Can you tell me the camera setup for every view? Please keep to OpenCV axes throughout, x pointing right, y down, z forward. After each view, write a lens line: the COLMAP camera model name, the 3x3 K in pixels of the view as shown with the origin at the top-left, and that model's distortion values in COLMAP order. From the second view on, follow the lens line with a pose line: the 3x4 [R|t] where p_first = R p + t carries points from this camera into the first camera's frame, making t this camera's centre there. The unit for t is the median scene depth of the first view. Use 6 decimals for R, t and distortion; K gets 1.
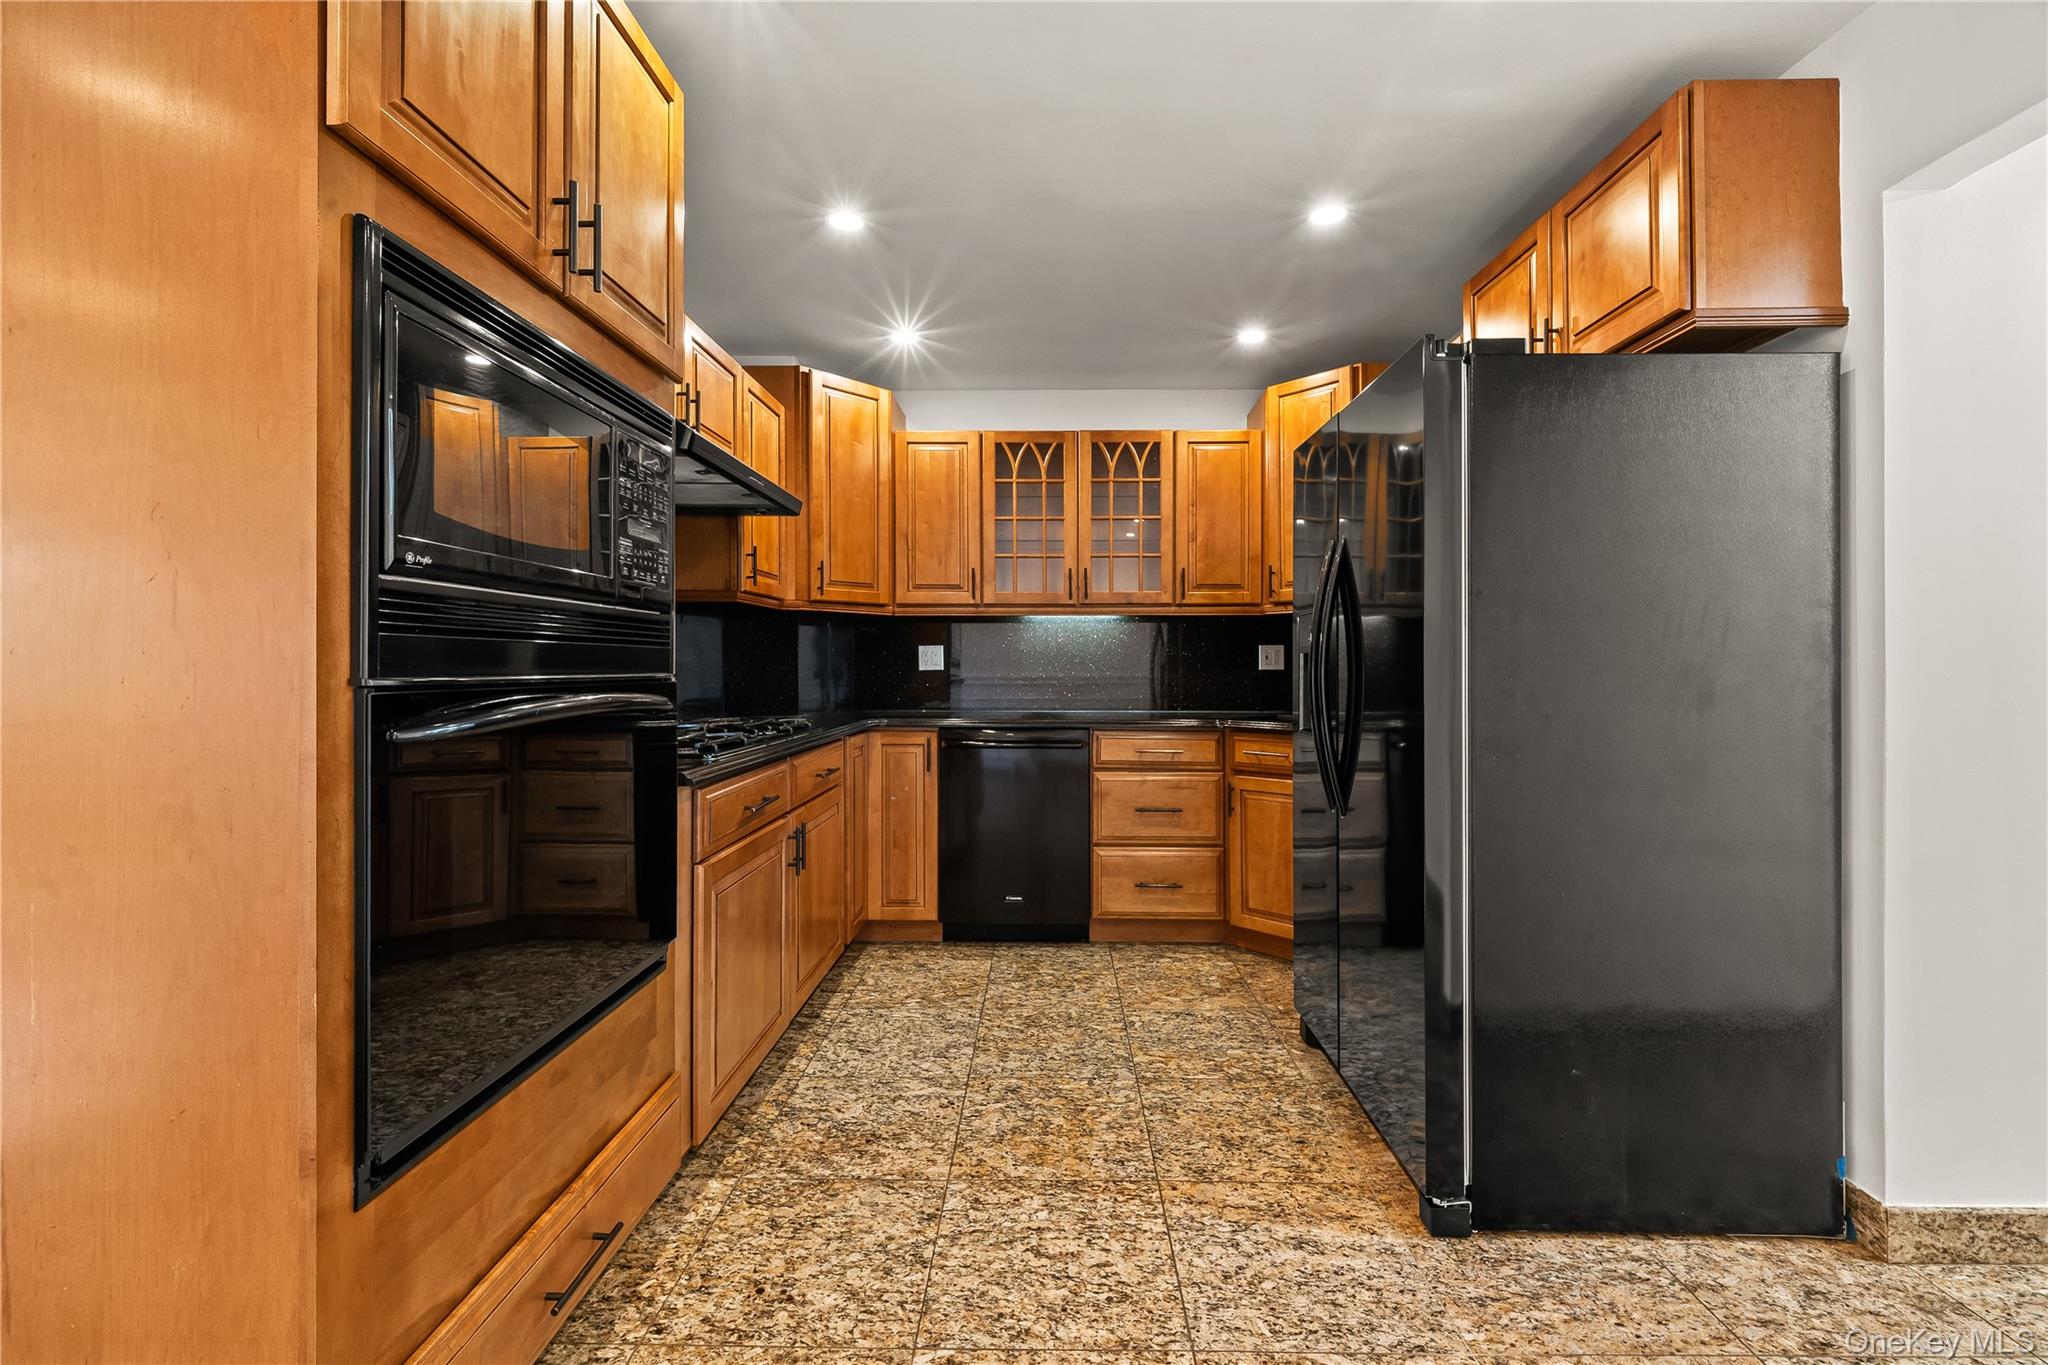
lens RADIAL K [[851.2, 0, 1031.6], [0, 851.2, 669.1], [0, 0, 1]] dist [0.007700, -0.003593]
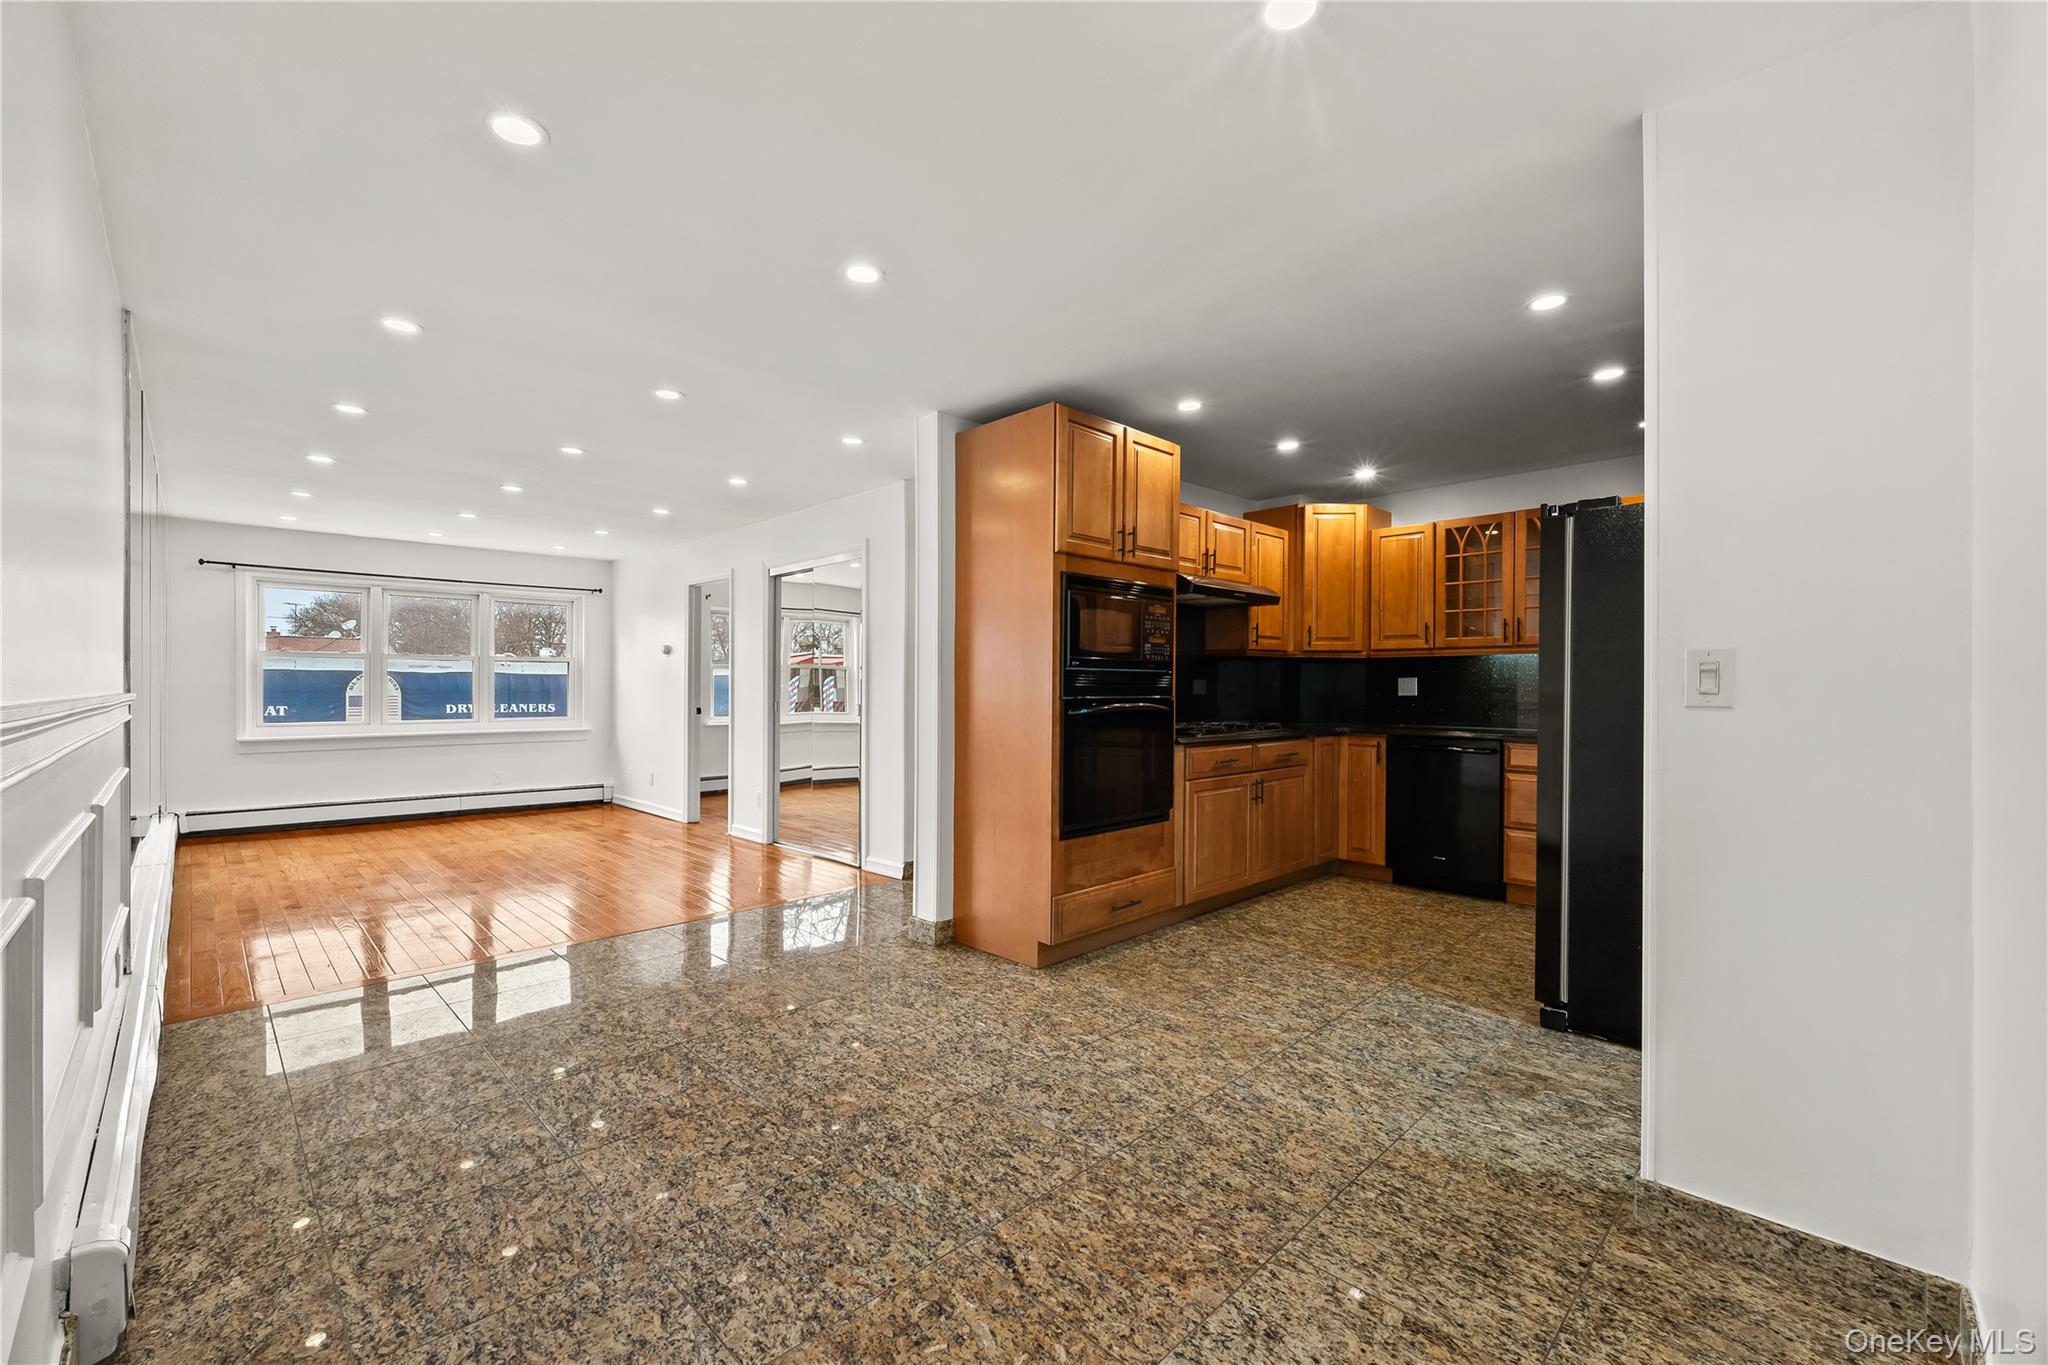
lens RADIAL K [[851.2, 0, 1035.6], [0, 851.2, 700.2], [0, 0, 1]] dist [0.007700, -0.003593]
pose [[0.725267, 0.013660, -0.688332, 0.463527], [-0.006934, 0.999897, 0.012537, -0.004796], [0.688433, -0.004319, 0.725287, -0.486110]]
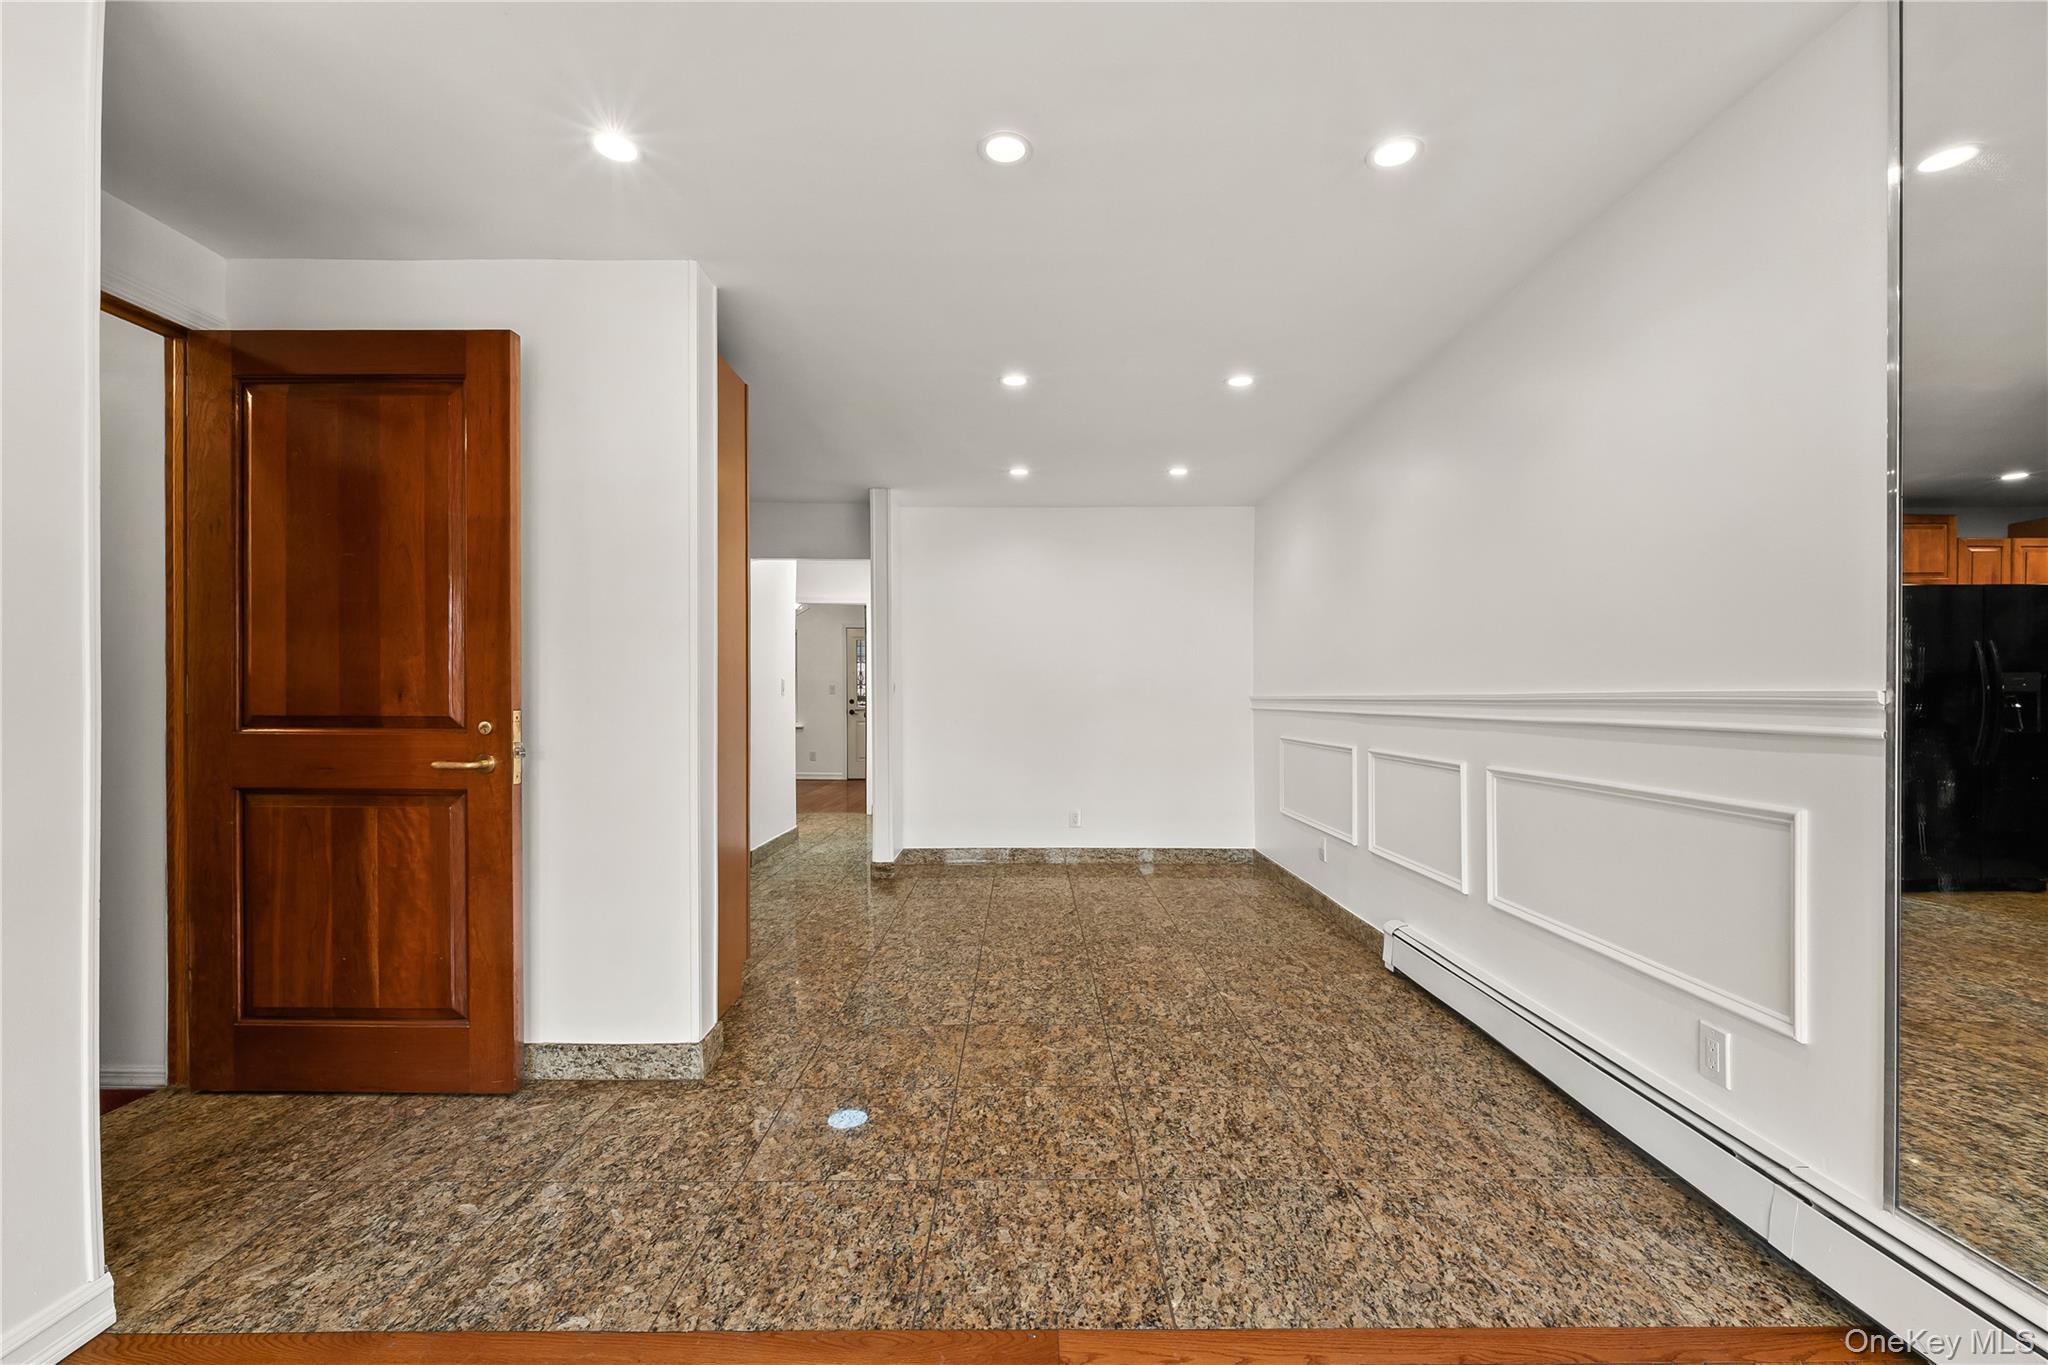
lens RADIAL K [[851.2, 0, 1016.8], [0, 851.2, 692.9], [0, 0, 1]] dist [0.007700, -0.003593]
pose [[-0.015214, 0.007275, 0.999858, -1.219376], [0.002964, 0.999969, -0.007231, 0.006457], [-0.999880, 0.002853, -0.015235, -0.023757]]
